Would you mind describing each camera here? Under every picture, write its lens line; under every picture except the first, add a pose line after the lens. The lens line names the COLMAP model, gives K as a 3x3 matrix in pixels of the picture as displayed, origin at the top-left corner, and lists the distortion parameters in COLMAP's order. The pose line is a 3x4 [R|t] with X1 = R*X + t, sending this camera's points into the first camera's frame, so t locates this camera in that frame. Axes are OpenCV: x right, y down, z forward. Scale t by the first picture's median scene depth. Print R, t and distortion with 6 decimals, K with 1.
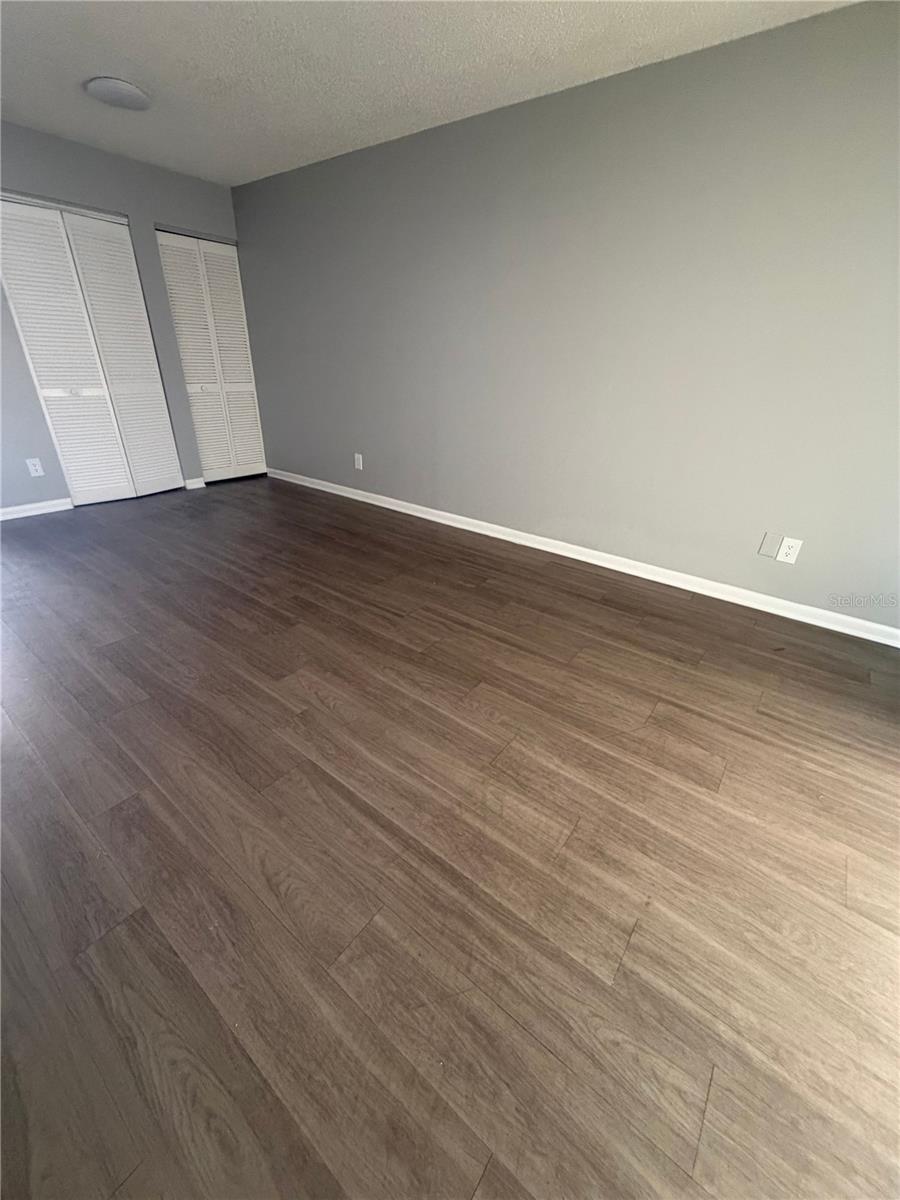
lens RADIAL K [[479.2, 0, 453.0], [0, 479.2, 594.7], [0, 0, 1]] dist [0.001264, -0.000022]
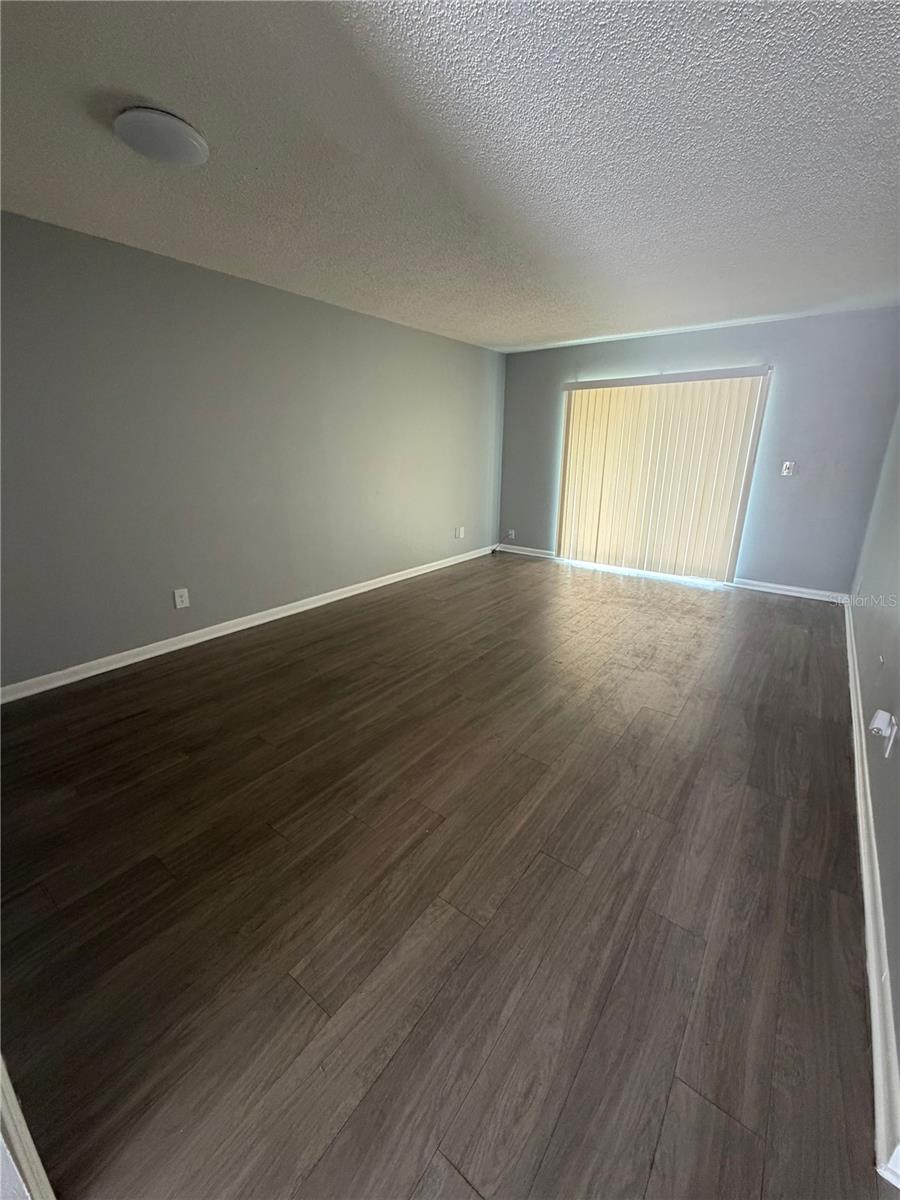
lens RADIAL K [[479.2, 0, 453.0], [0, 479.2, 594.7], [0, 0, 1]] dist [0.001264, -0.000022]
pose [[-0.010660, -0.328896, 0.944306, -1.418204], [0.435820, 0.848416, 0.300418, -0.492907], [-0.899971, 0.414750, 0.134296, 0.754031]]
